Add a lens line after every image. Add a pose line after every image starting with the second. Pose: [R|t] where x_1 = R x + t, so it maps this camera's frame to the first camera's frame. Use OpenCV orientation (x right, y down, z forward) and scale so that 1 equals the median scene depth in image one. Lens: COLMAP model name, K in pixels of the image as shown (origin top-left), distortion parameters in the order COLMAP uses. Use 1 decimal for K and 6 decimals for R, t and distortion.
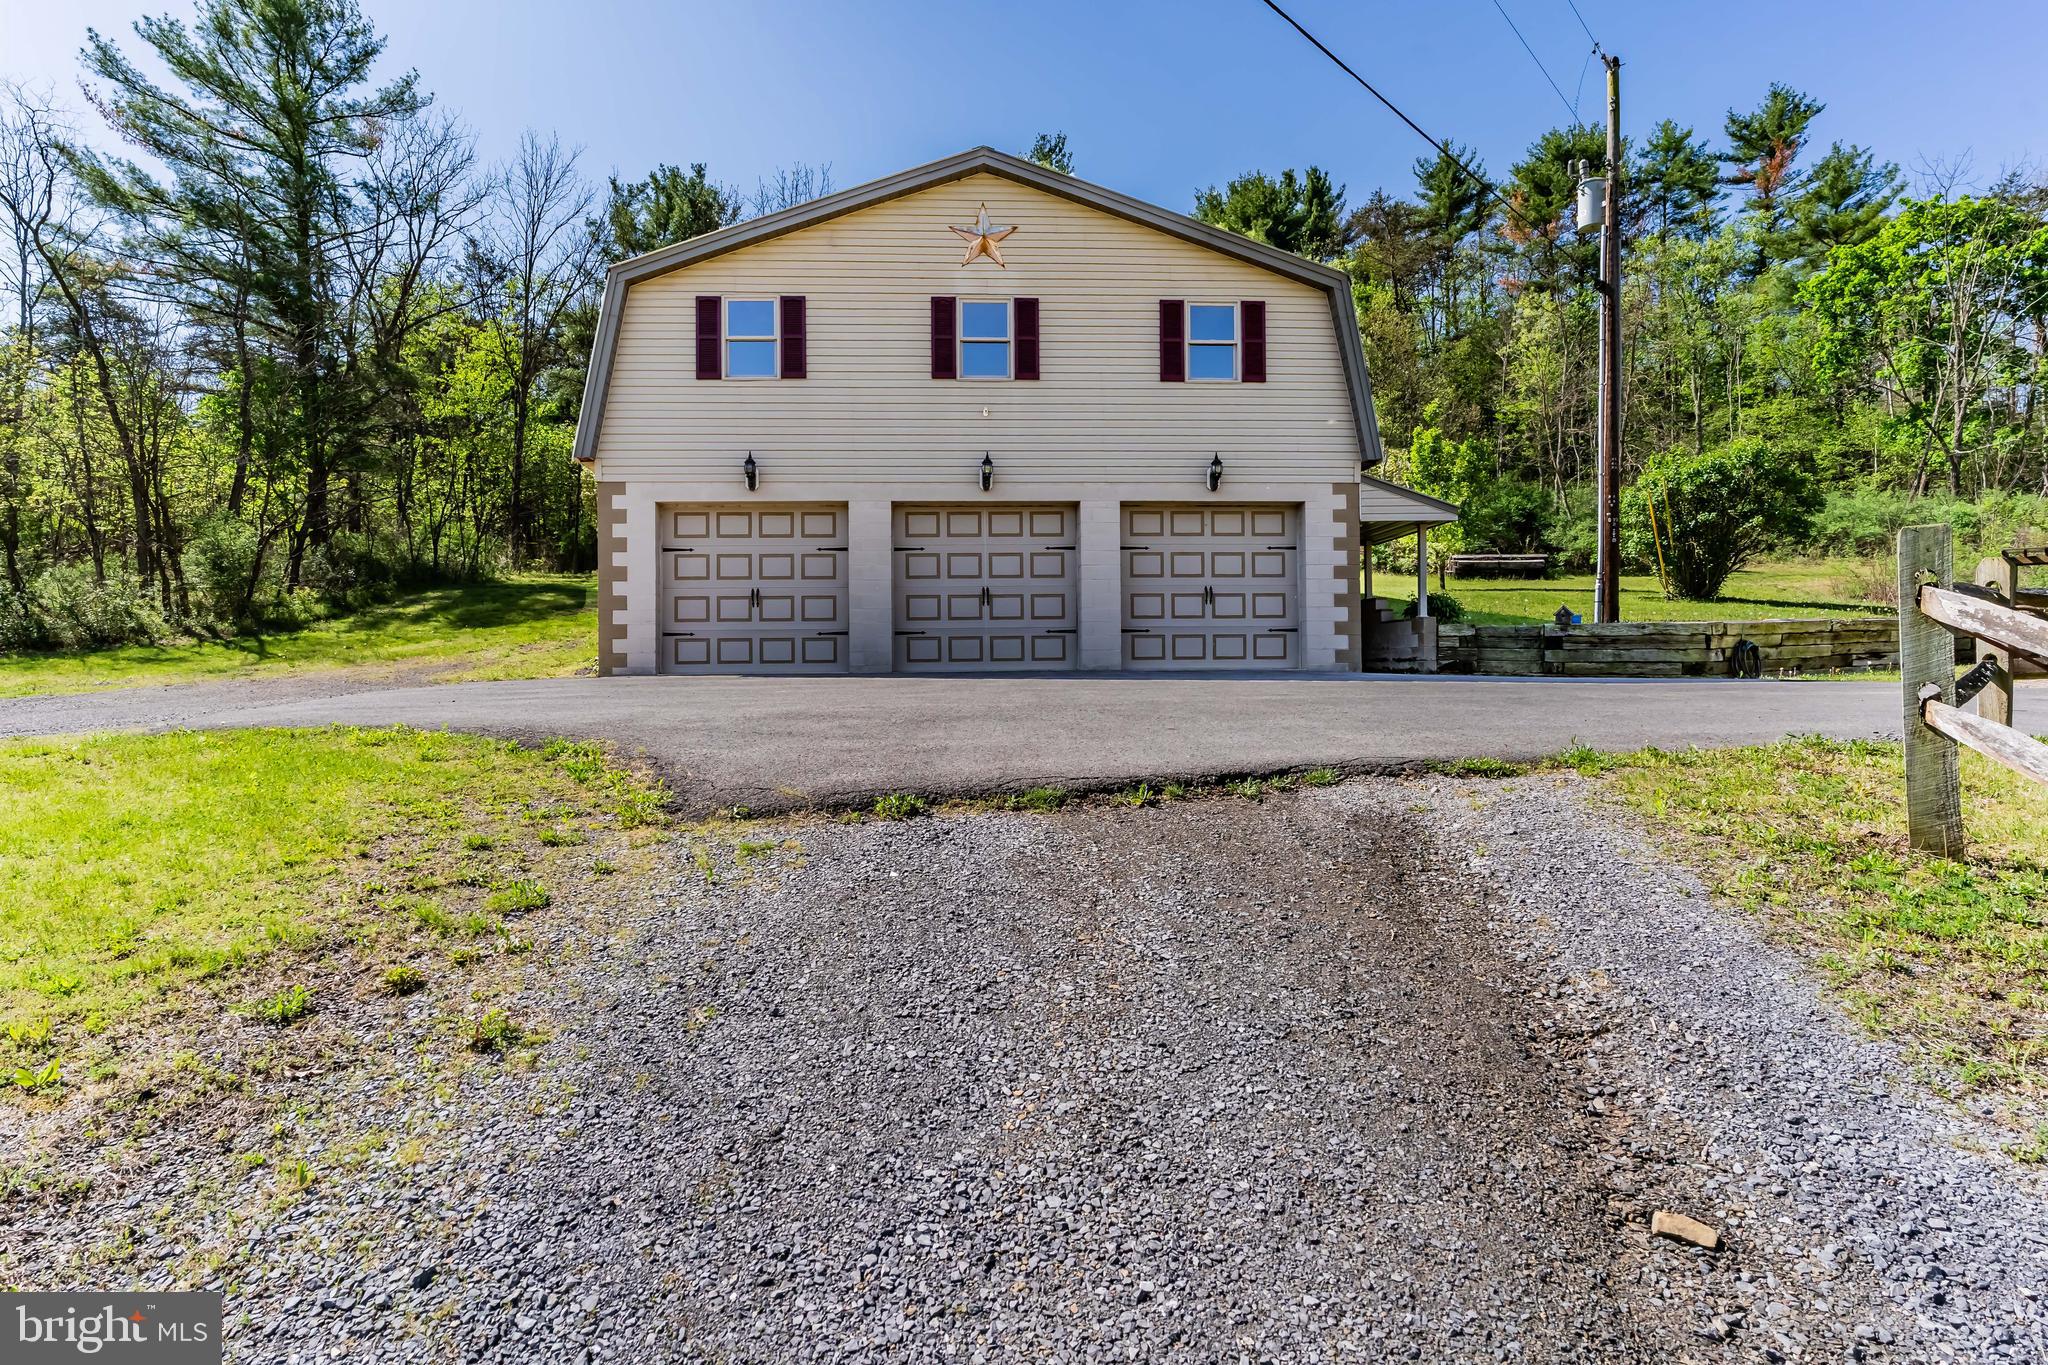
lens RADIAL K [[861.1, 0, 1024.0], [0, 861.1, 682.5], [0, 0, 1]] dist [0.000468, 0.000201]
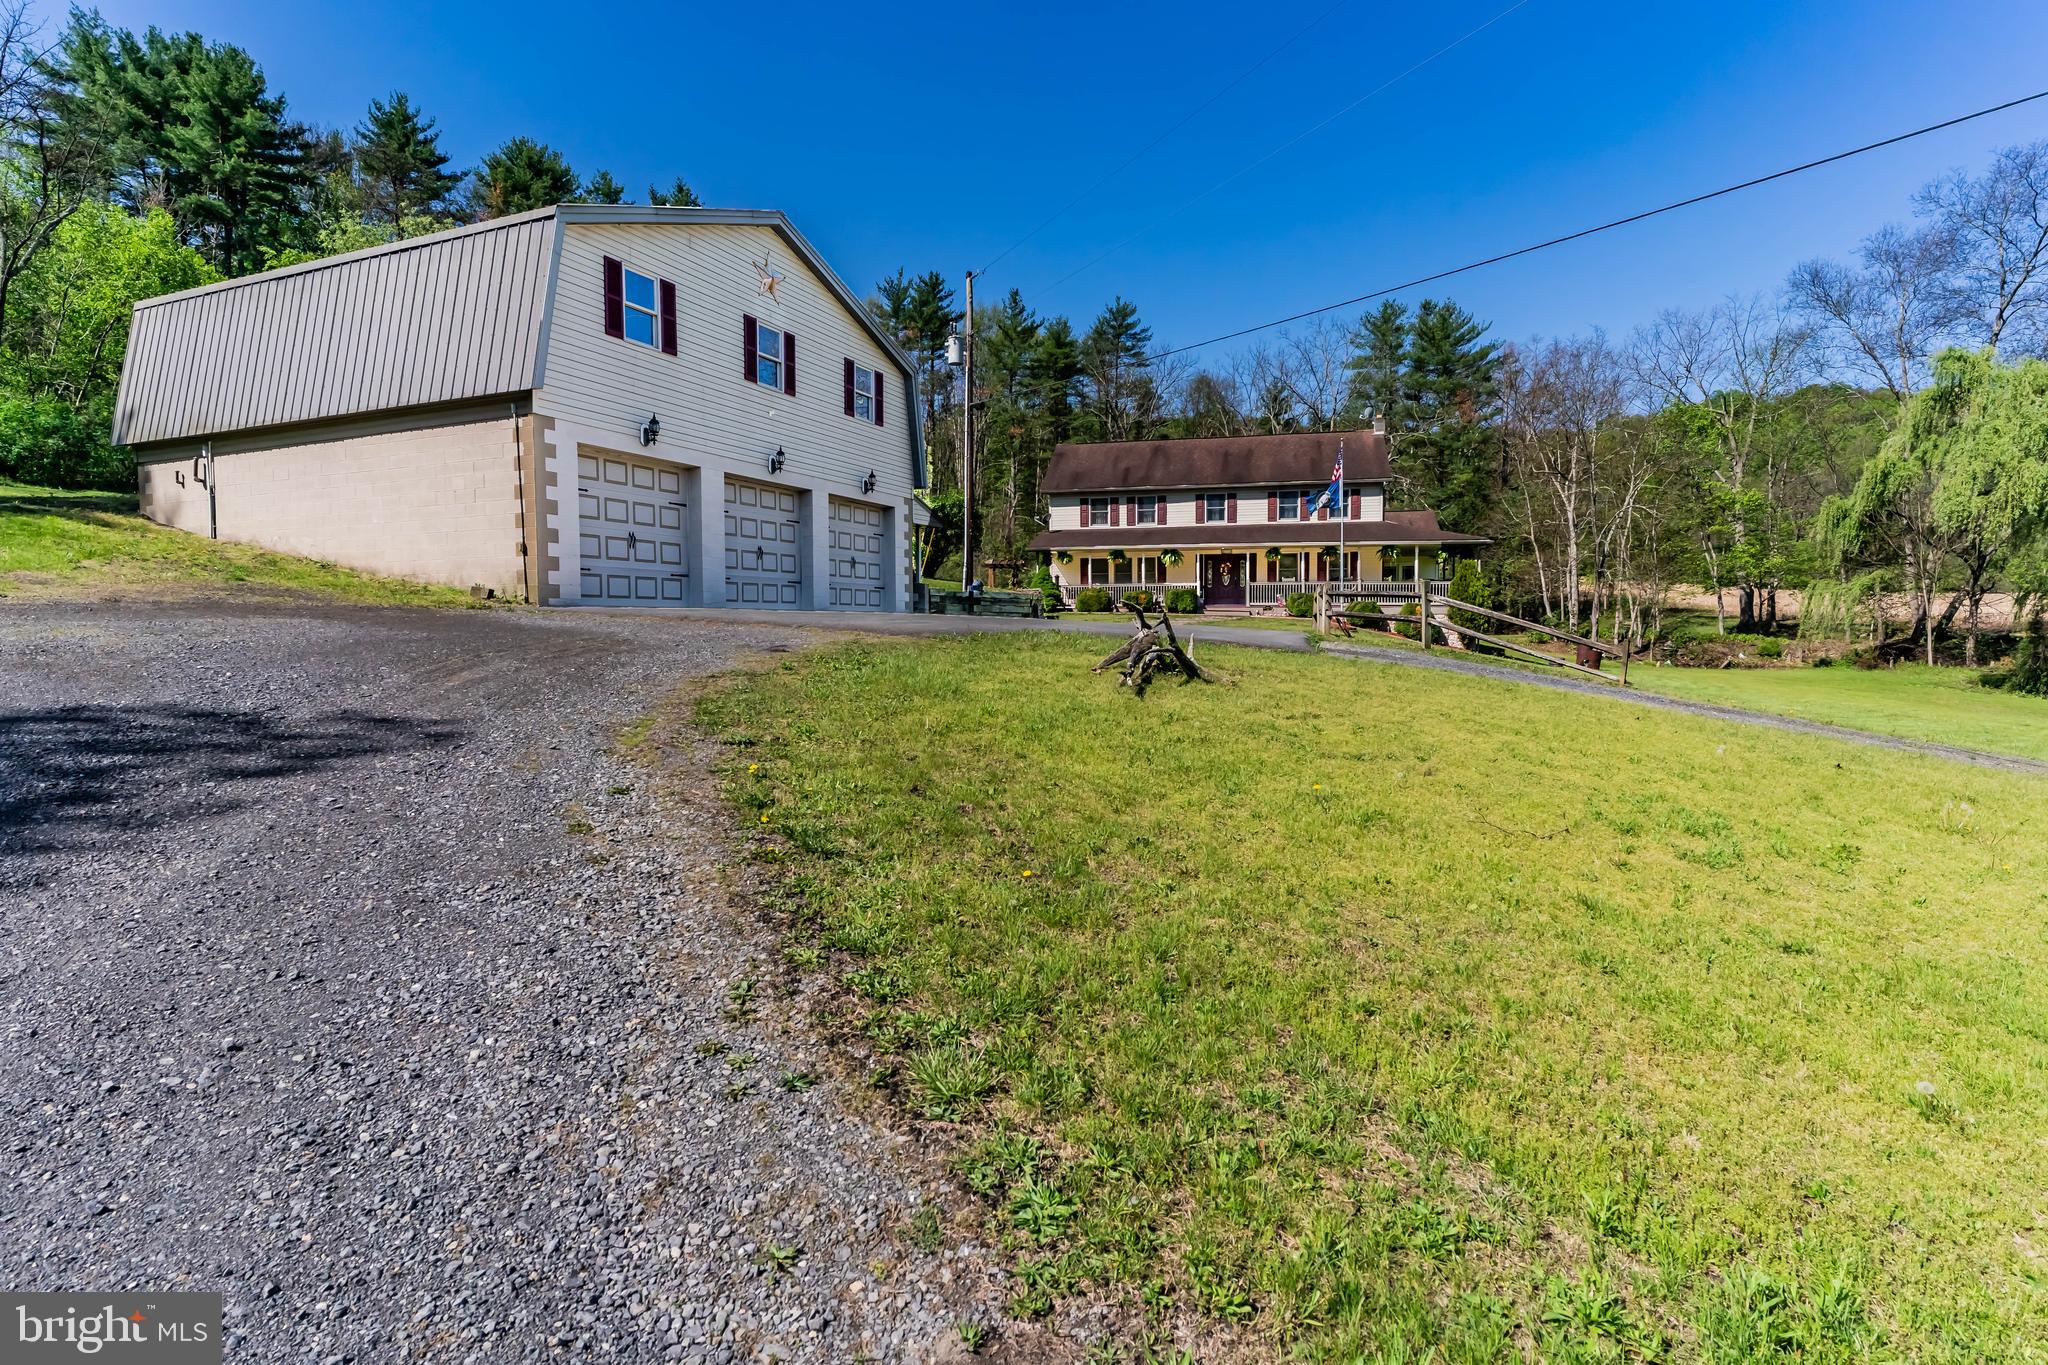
lens RADIAL K [[1070.3, 0, 1024.0], [0, 1070.3, 682.5], [0, 0, 1]] dist [-0.003131, -0.000815]
pose [[0.426592, -0.036831, 0.903694, -1.375692], [-0.013200, 0.998811, 0.046939, 0.015456], [-0.904348, -0.031952, 0.425598, -0.061336]]
